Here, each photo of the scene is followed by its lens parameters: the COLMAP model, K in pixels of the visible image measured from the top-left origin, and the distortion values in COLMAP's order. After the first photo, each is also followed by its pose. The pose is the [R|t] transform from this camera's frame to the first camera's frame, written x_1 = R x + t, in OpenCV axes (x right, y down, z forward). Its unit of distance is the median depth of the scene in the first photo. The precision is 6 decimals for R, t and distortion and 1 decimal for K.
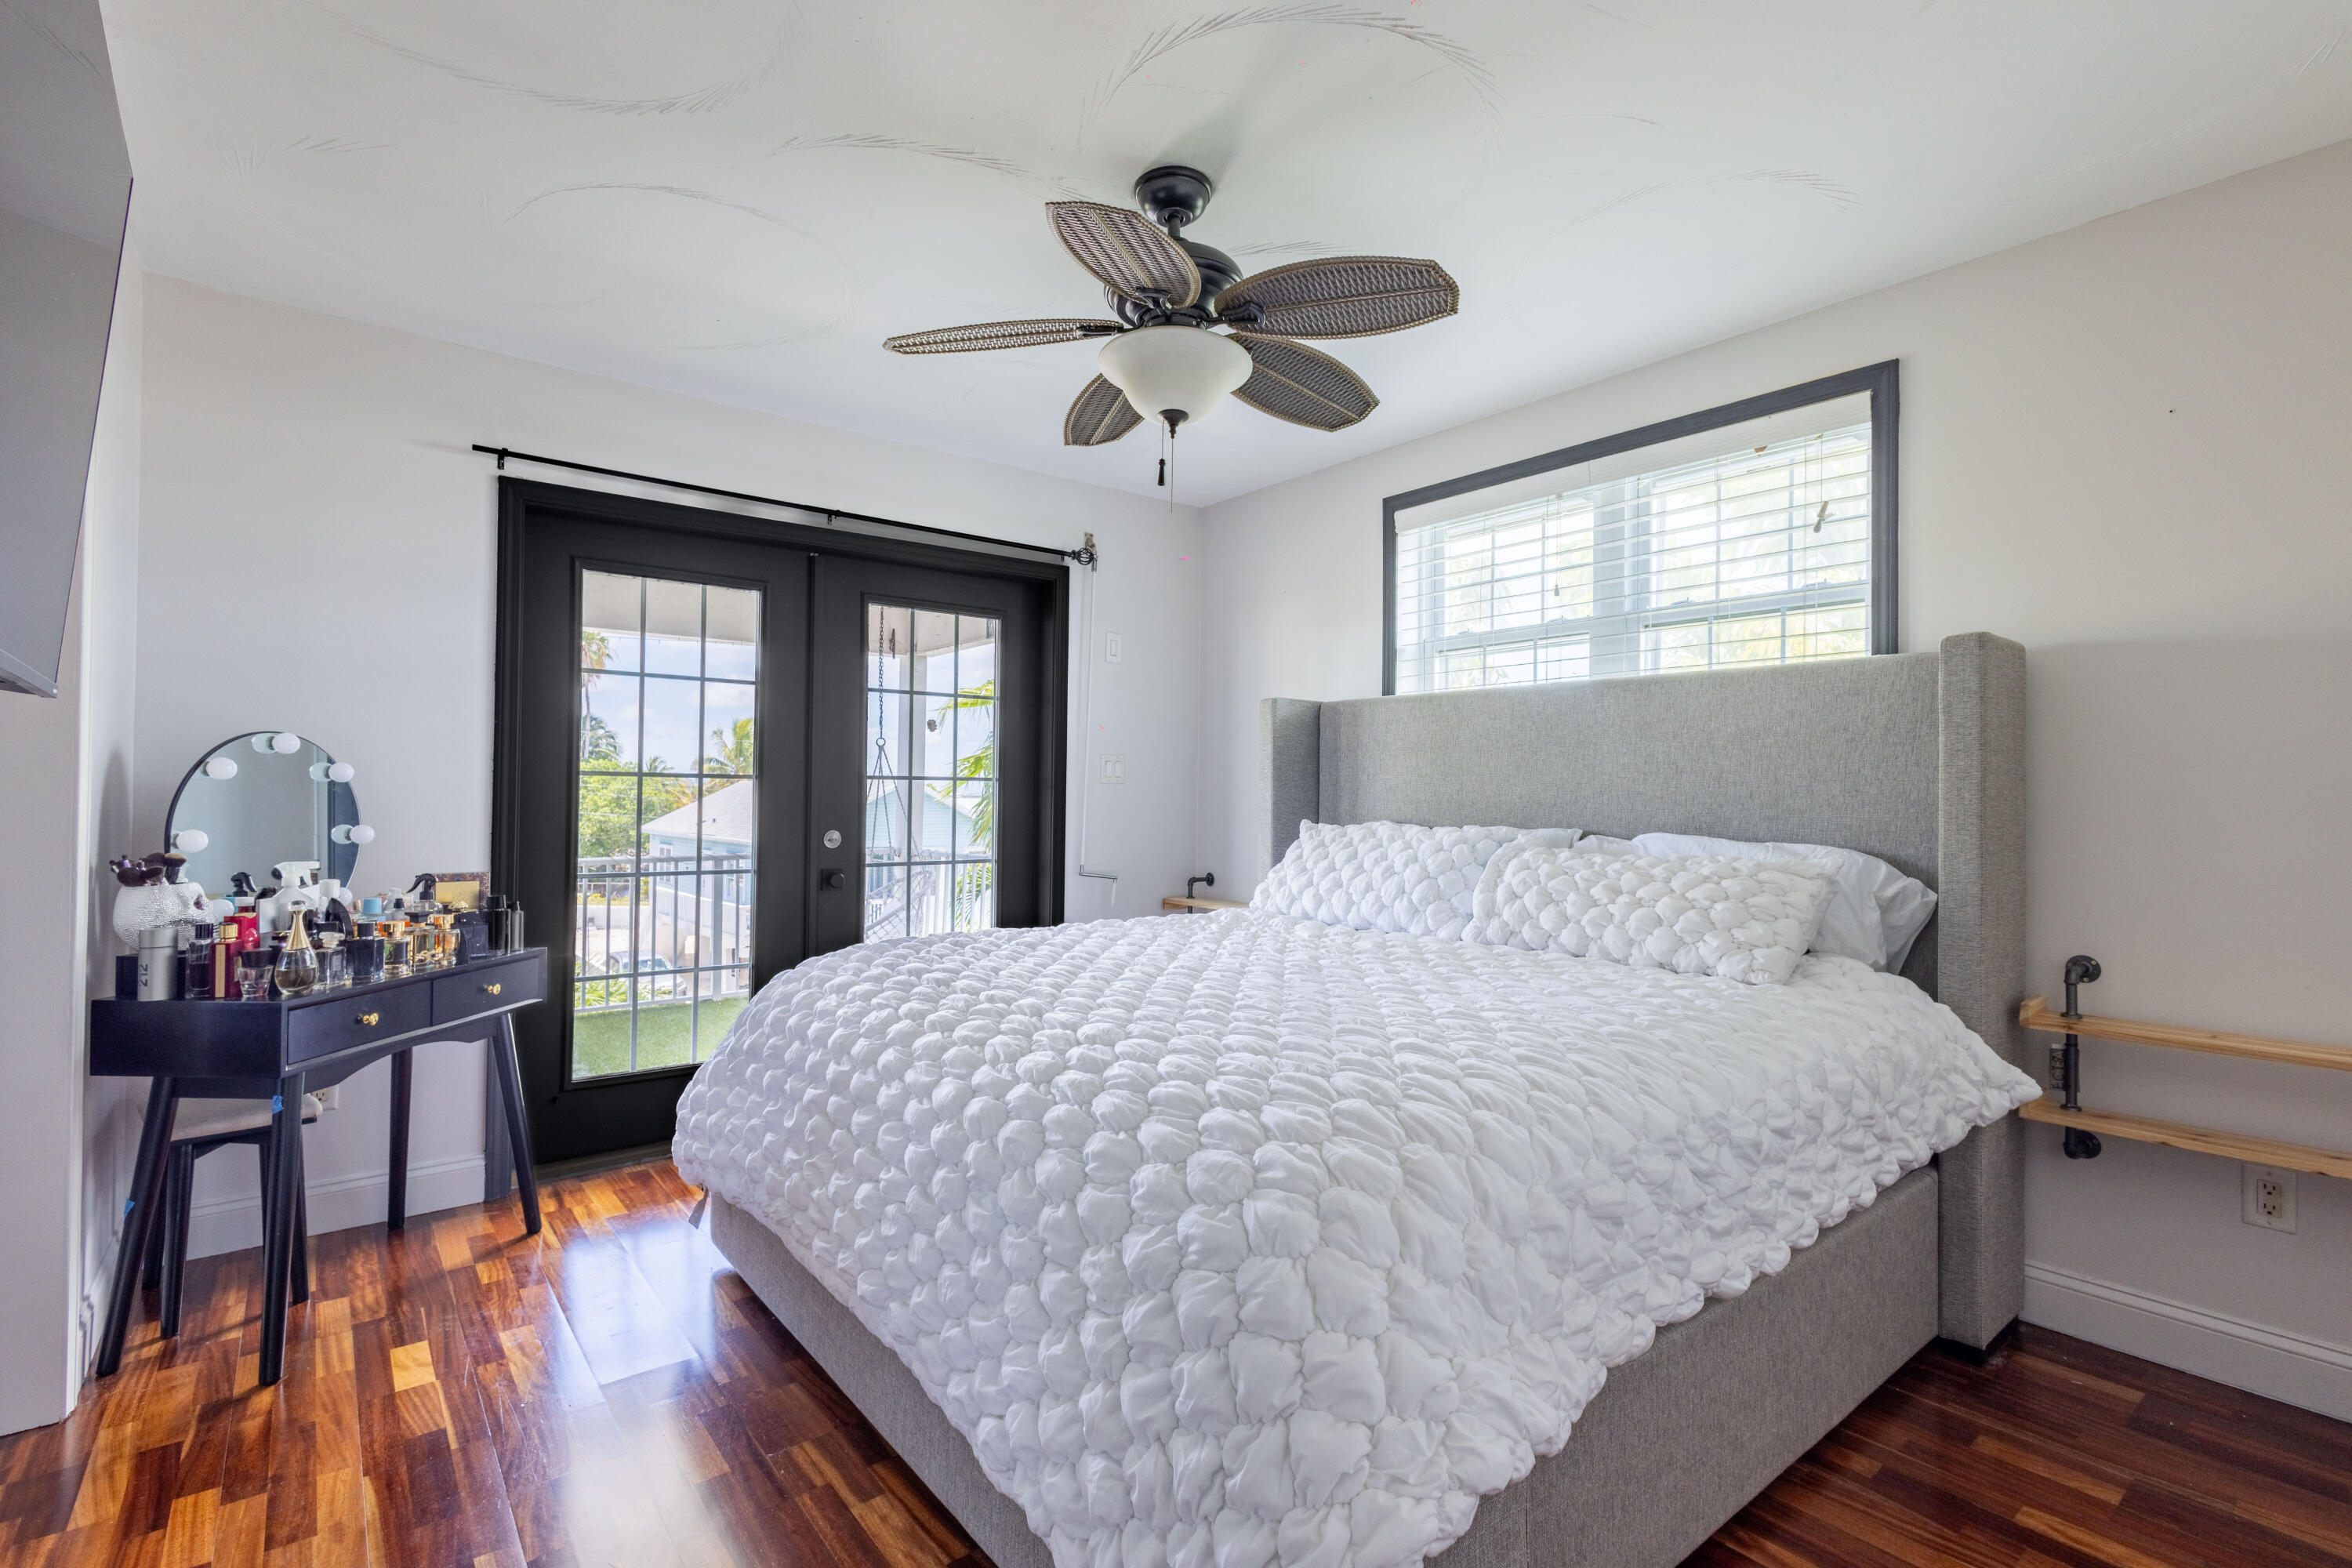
lens RADIAL K [[1076.3, 0, 1176.0], [0, 1076.3, 784.0], [0, 0, 1]] dist [0.010602, -0.001968]
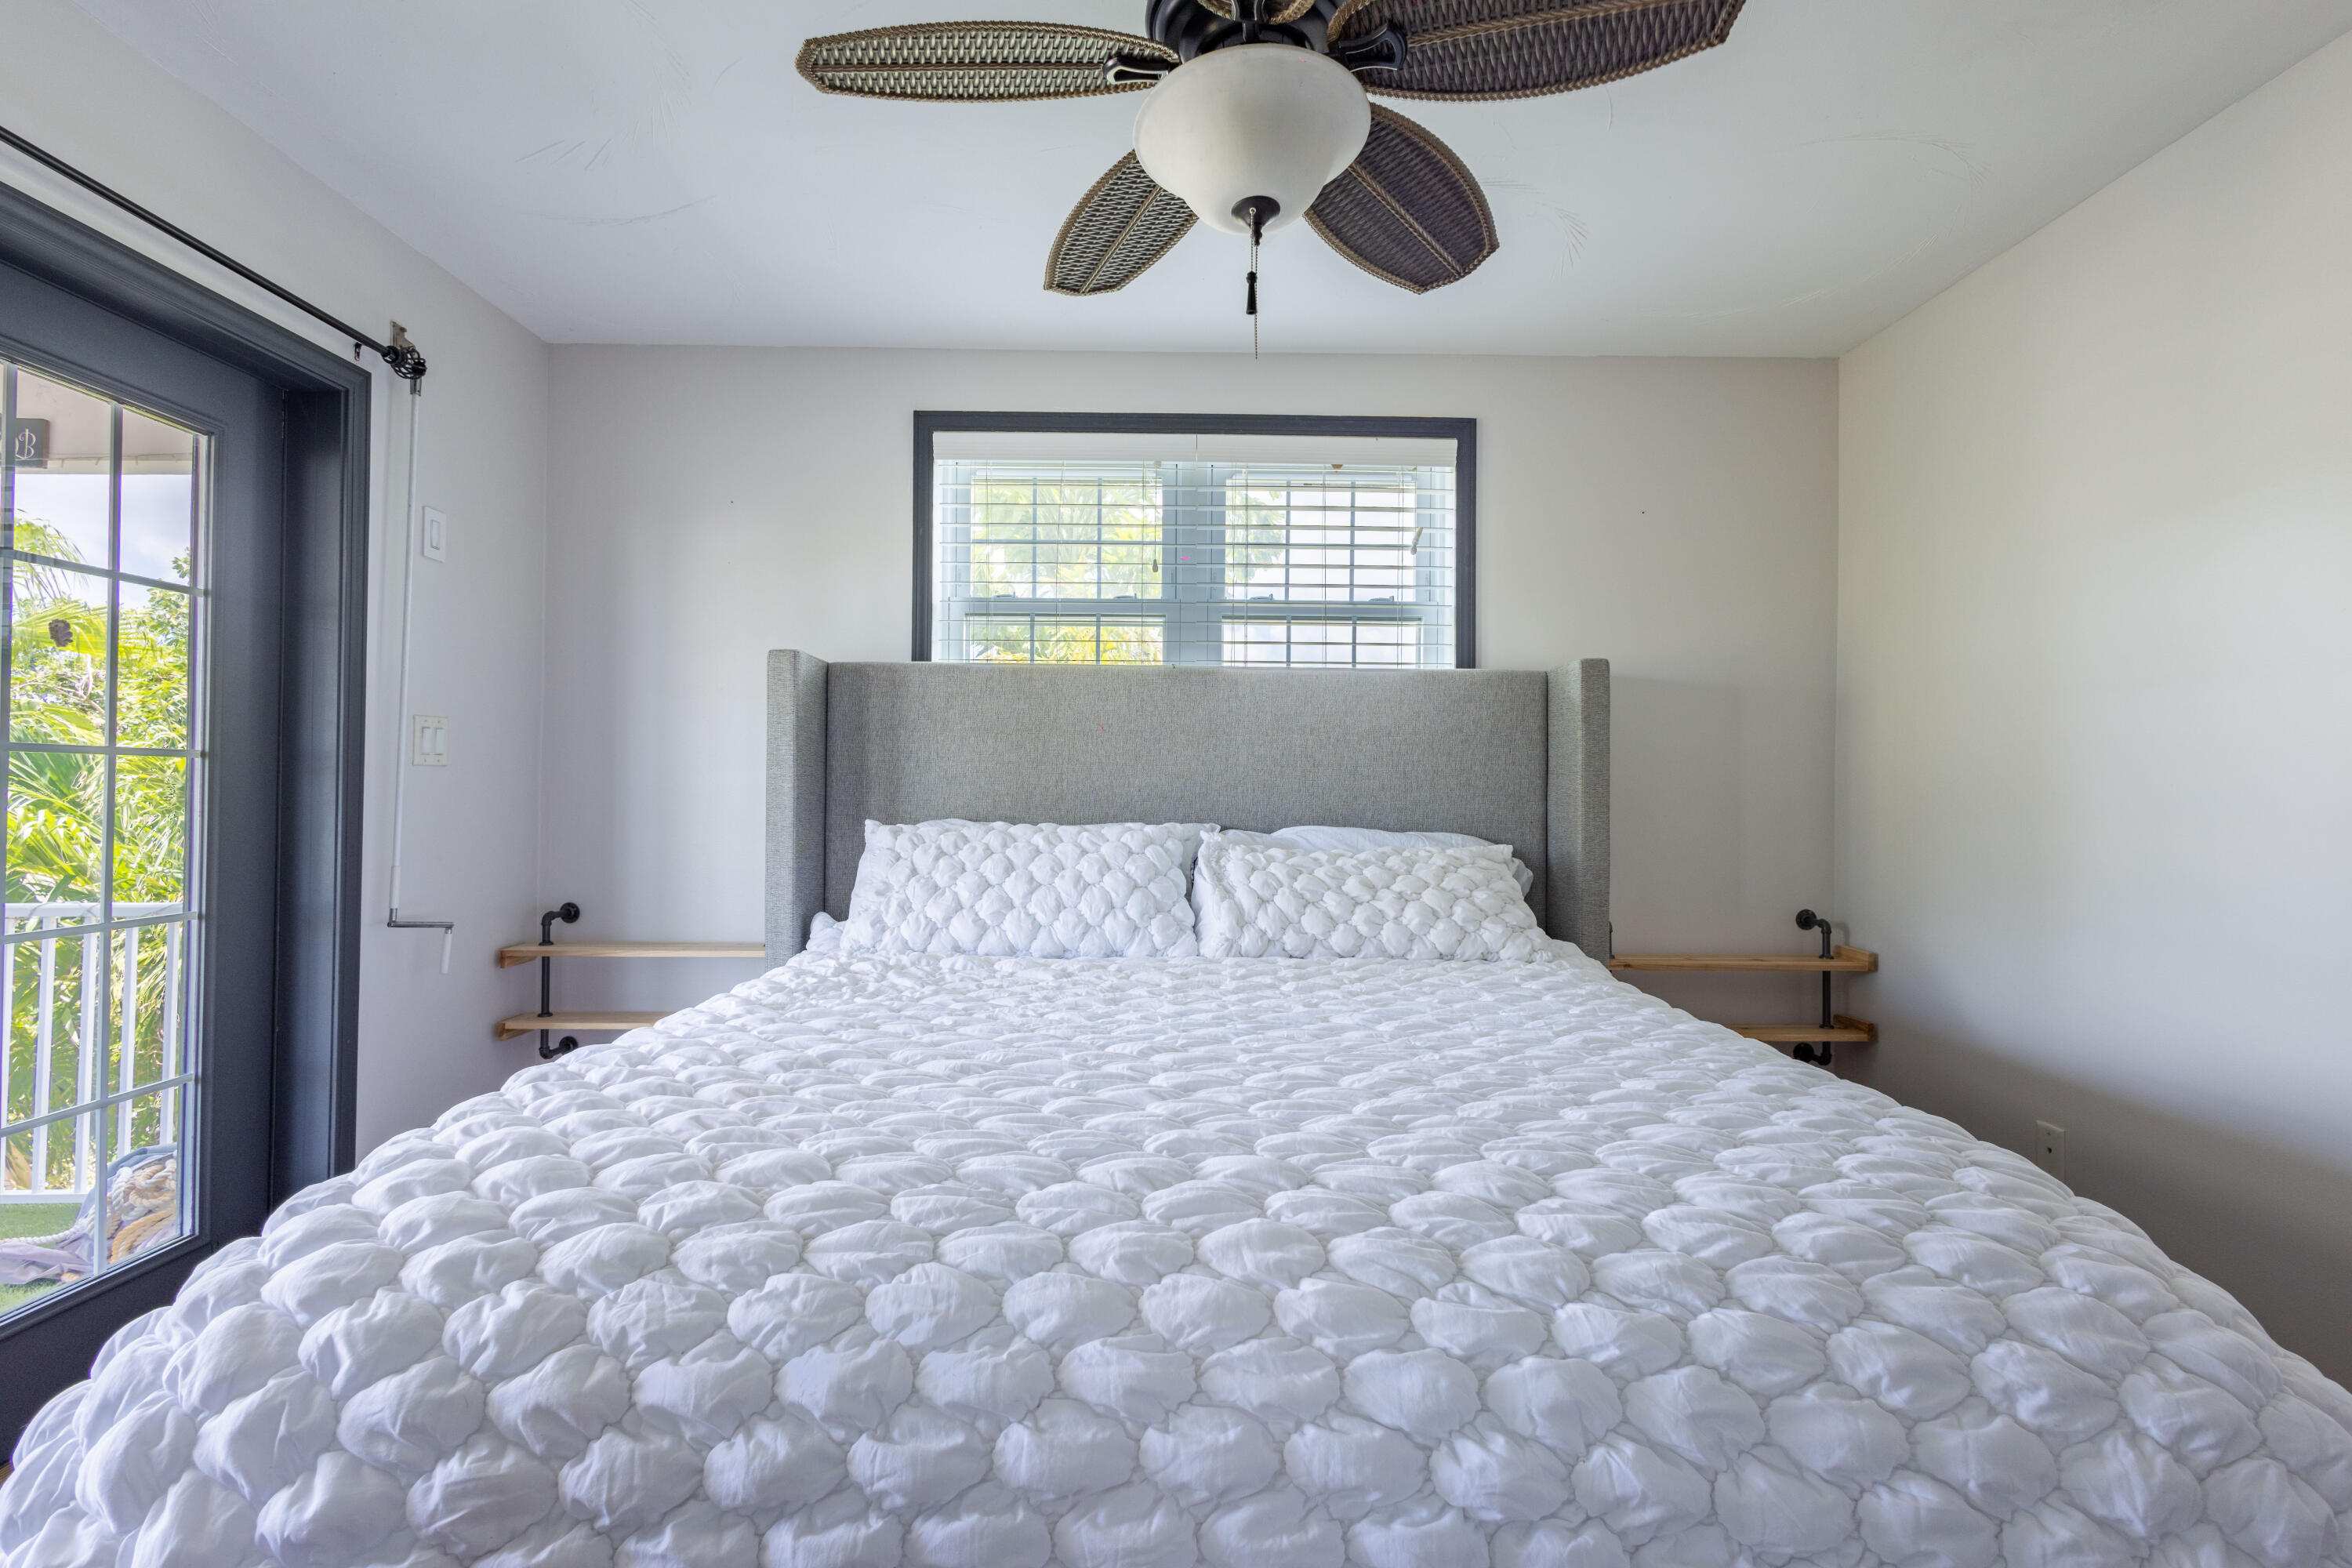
lens RADIAL K [[1076.3, 0, 1176.0], [0, 1076.3, 784.0], [0, 0, 1]] dist [0.010602, -0.001968]
pose [[0.614644, 0.003902, 0.788795, -0.394208], [-0.011889, 0.999920, 0.004318, 0.003453], [-0.788715, -0.012032, 0.614641, 0.455427]]
